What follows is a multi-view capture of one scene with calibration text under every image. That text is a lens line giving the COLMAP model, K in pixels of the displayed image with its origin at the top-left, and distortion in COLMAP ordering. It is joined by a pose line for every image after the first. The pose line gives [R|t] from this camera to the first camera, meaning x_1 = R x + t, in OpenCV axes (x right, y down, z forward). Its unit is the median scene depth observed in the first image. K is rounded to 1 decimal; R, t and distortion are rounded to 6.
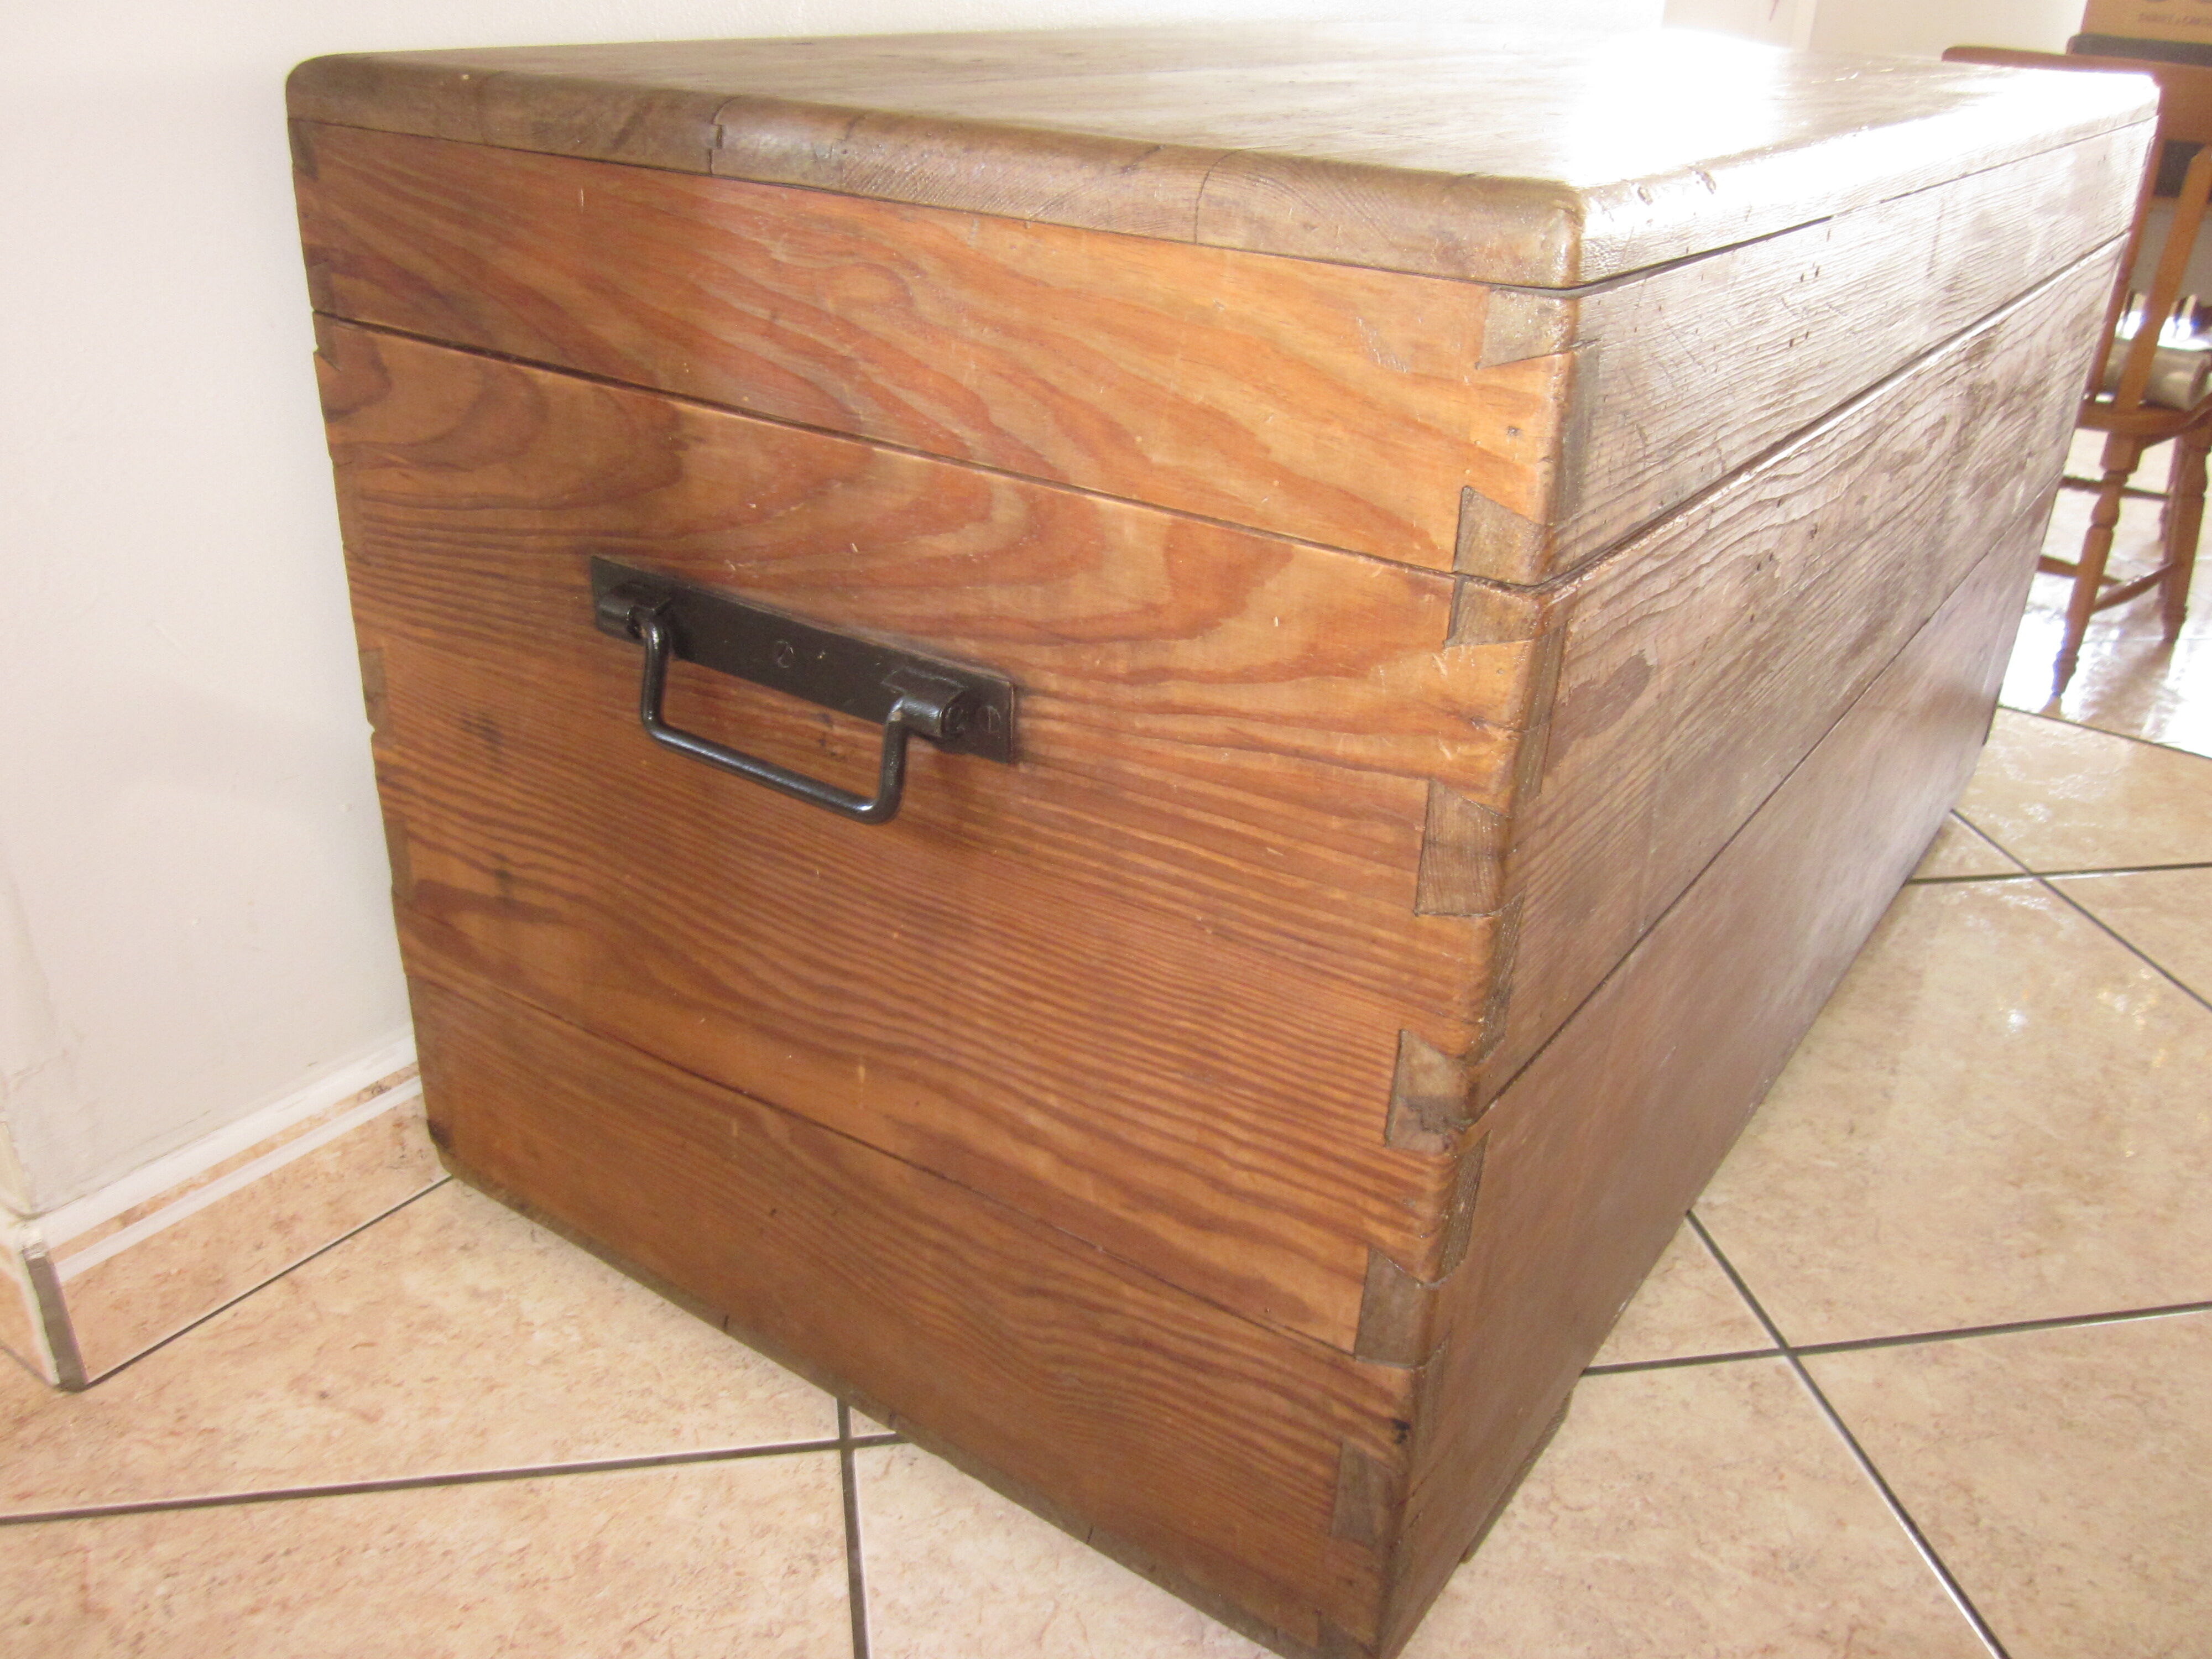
lens RADIAL K [[1834.4, 0, 1106.9], [0, 1834.4, 837.5], [0, 0, 1]] dist [-0.047973, 0.016075]
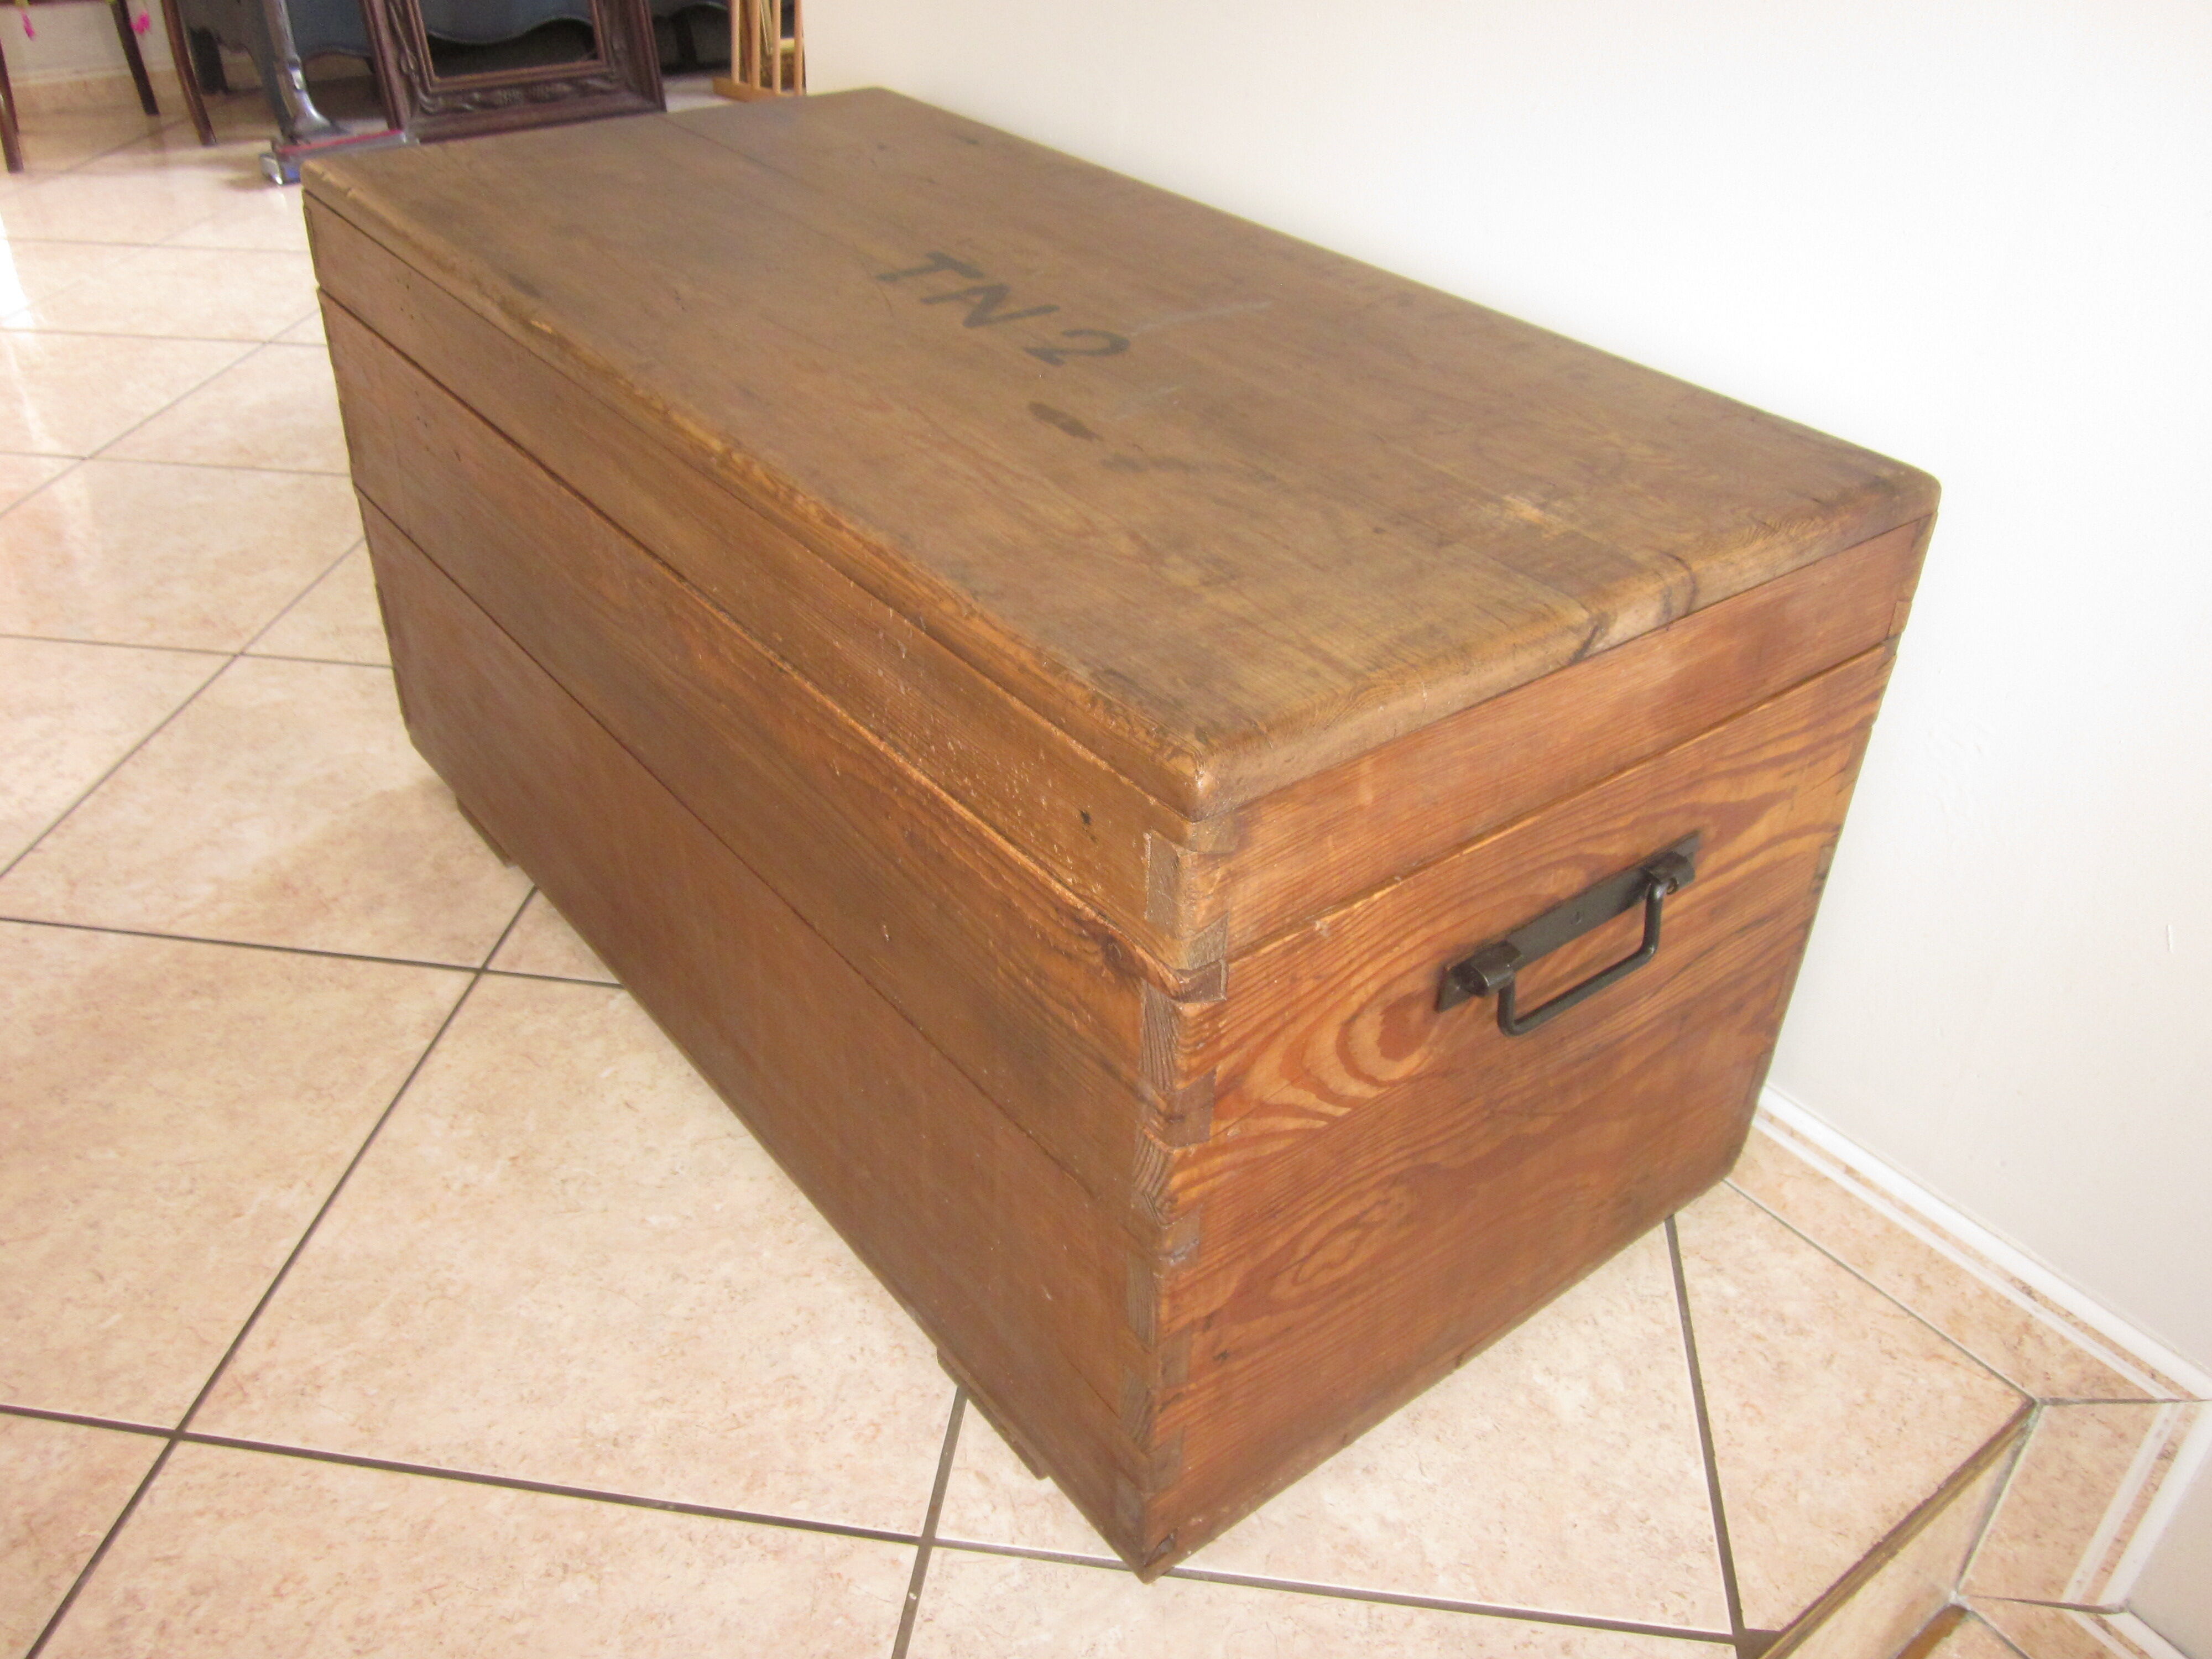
lens RADIAL K [[1834.4, 0, 1099.3], [0, 1834.4, 826.3], [0, 0, 1]] dist [-0.047973, 0.016075]
pose [[-0.296944, 0.487342, -0.821171, 1.778655], [-0.465609, 0.676906, 0.570093, -1.190148], [0.833686, 0.551631, 0.025907, 1.605057]]
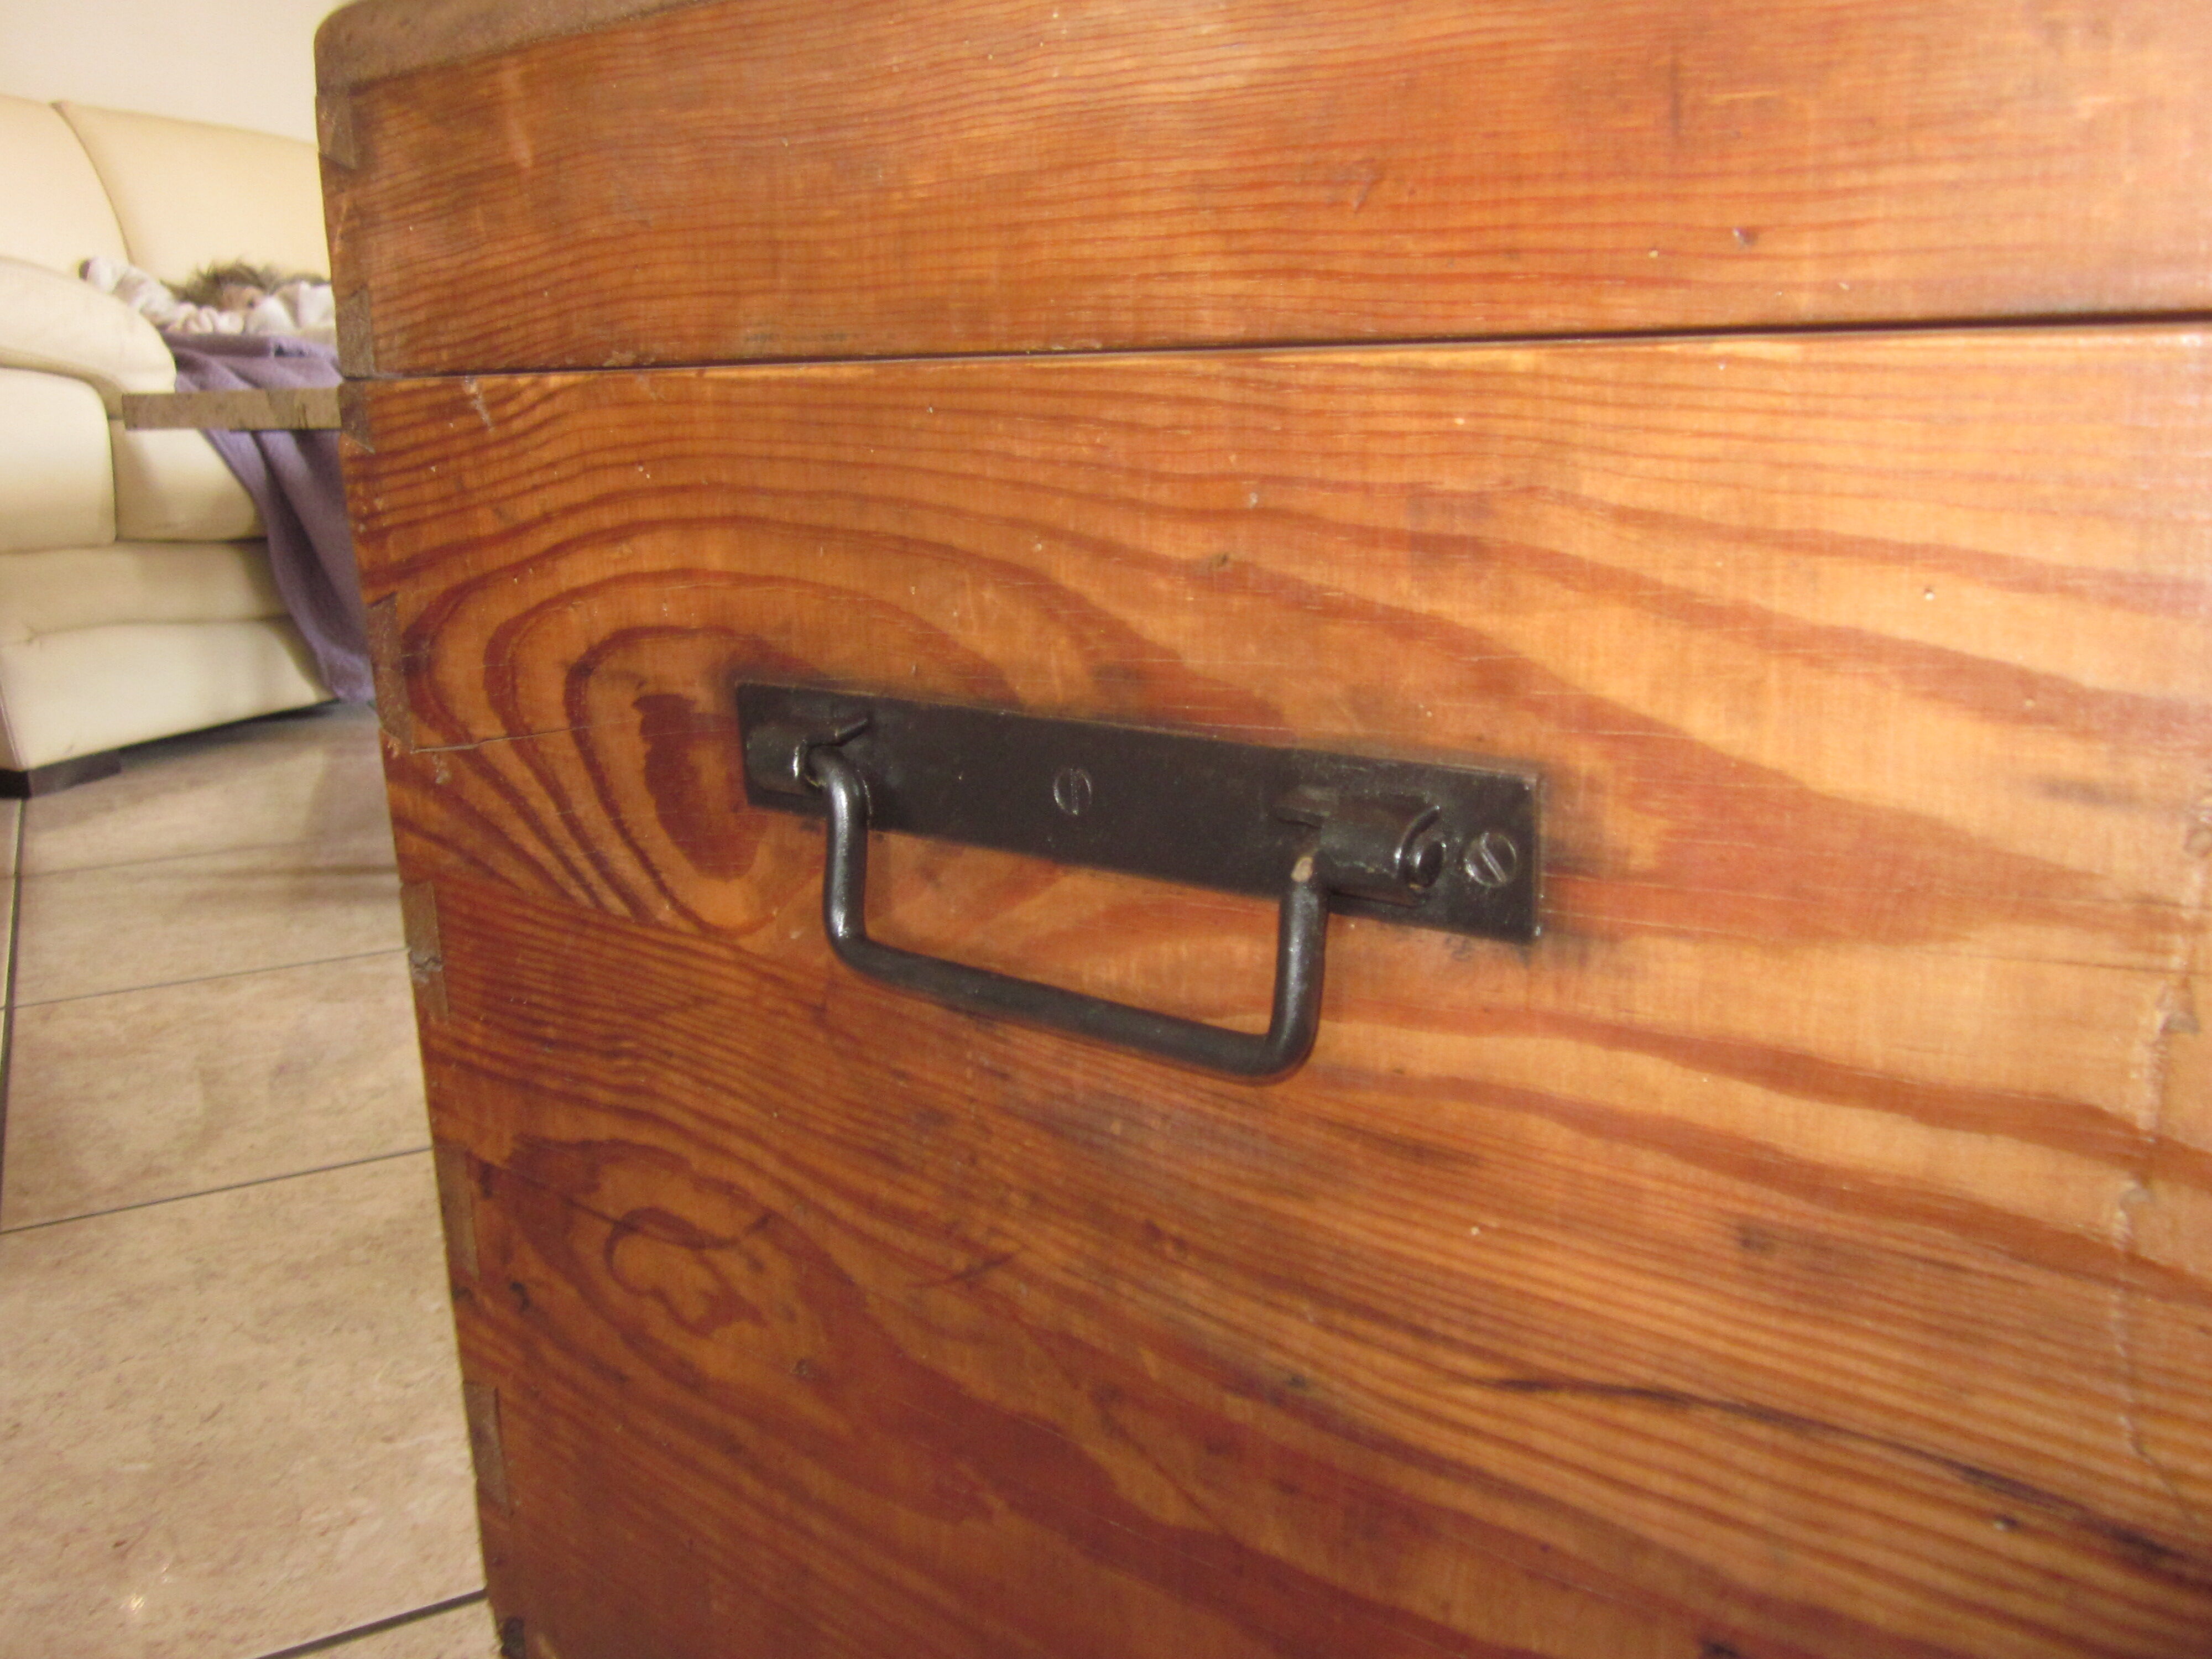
lens RADIAL K [[1834.4, 0, 1126.0], [0, 1834.4, 848.1], [0, 0, 1]] dist [-0.047973, 0.016075]
pose [[-0.998237, -0.039536, 0.044259, 0.645989], [-0.000727, 0.753868, 0.657026, -0.892970], [-0.059342, 0.655835, -0.752568, 2.320711]]
